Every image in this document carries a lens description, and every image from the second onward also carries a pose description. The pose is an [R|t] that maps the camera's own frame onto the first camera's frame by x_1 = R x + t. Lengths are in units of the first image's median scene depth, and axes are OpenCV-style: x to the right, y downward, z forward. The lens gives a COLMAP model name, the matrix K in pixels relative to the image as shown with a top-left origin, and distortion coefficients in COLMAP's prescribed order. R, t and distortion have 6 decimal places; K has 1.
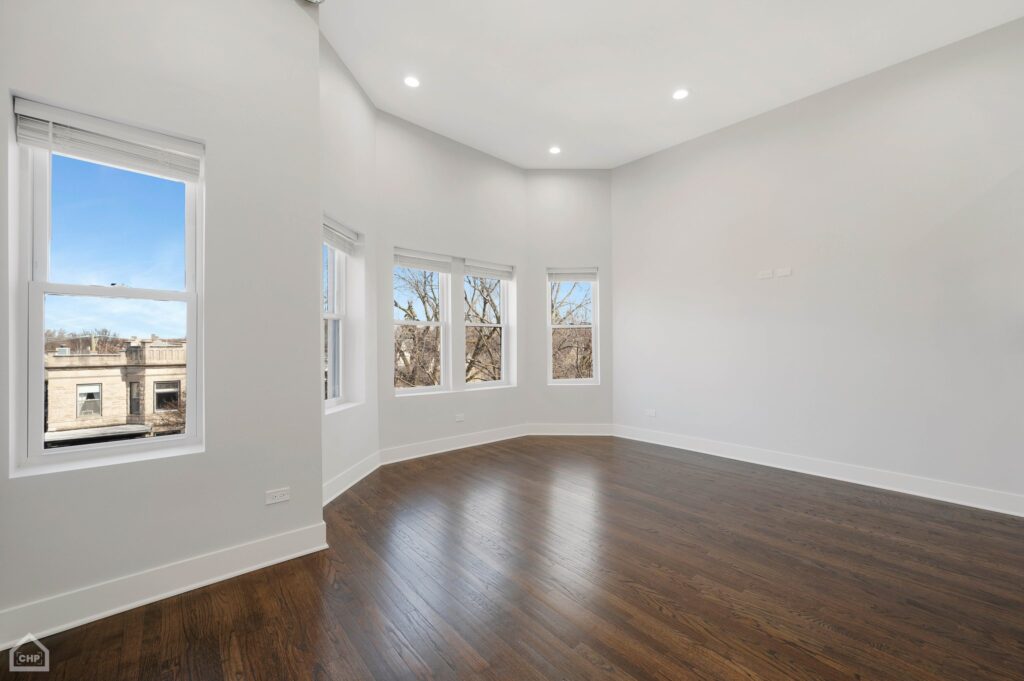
lens RADIAL K [[399.7, 0, 506.6], [0, 399.7, 335.9], [0, 0, 1]] dist [0.007544, -0.000354]
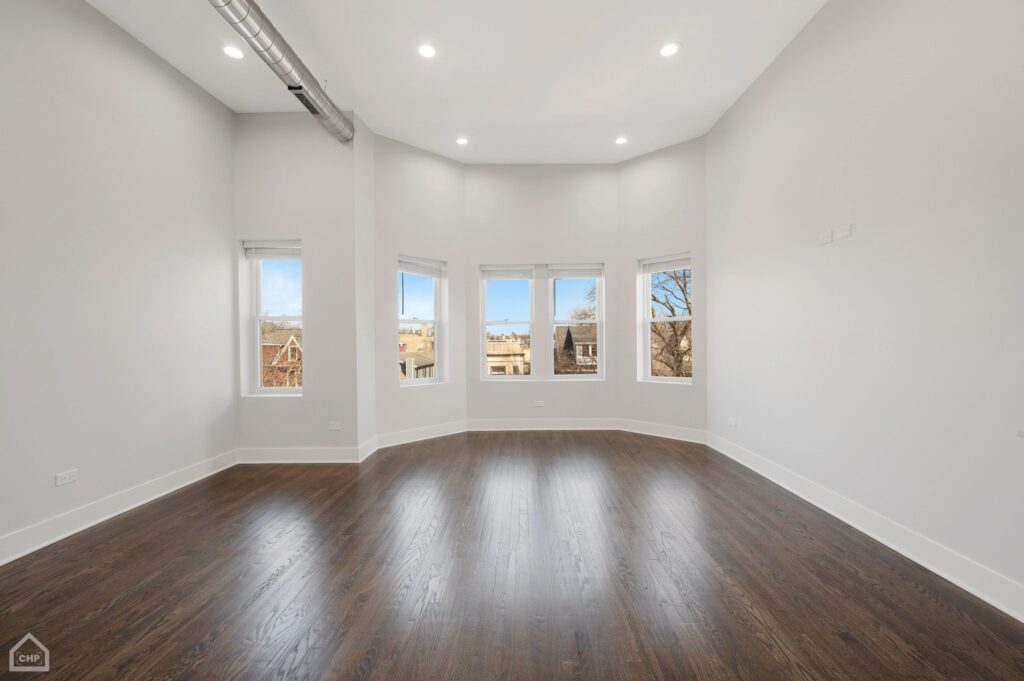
lens RADIAL K [[399.7, 0, 527.3], [0, 399.7, 336.9], [0, 0, 1]] dist [0.007544, -0.000354]
pose [[0.751087, -0.010633, -0.660118, 0.595024], [0.022643, 0.999697, 0.009661, -0.000598], [0.659815, -0.022204, 0.751100, 0.108104]]
